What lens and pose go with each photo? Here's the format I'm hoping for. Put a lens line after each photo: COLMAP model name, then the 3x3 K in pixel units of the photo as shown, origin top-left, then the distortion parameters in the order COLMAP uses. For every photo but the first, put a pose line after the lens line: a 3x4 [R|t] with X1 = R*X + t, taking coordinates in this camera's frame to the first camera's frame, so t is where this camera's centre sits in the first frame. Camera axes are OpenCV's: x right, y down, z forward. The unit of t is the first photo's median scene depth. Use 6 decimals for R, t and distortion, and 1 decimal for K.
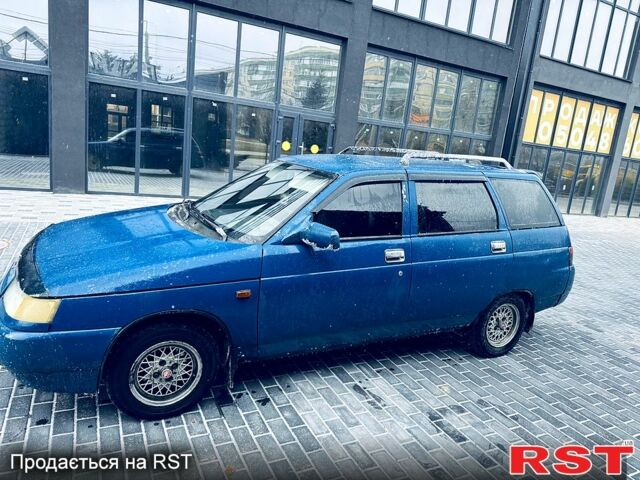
lens RADIAL K [[455.0, 0, 319.0], [0, 455.0, 242.8], [0, 0, 1]] dist [0.018327, -0.004860]
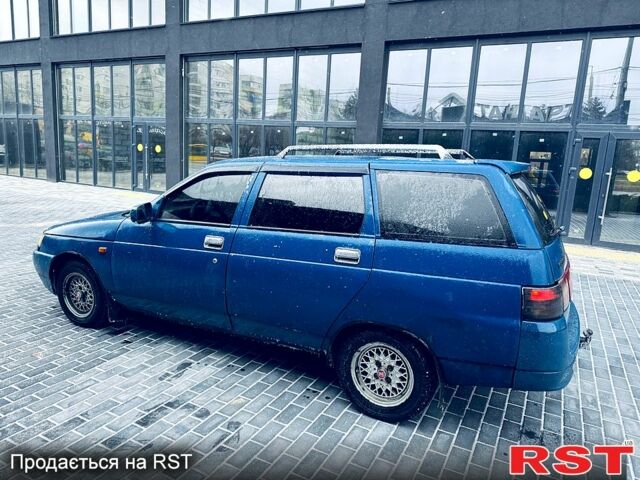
lens RADIAL K [[455.0, 0, 303.6], [0, 455.0, 224.3], [0, 0, 1]] dist [0.018327, -0.004860]
pose [[0.564655, 0.038715, -0.824419, 1.080546], [-0.160552, 0.984969, -0.063709, 0.020025], [0.809560, 0.168336, 0.562383, 0.556987]]
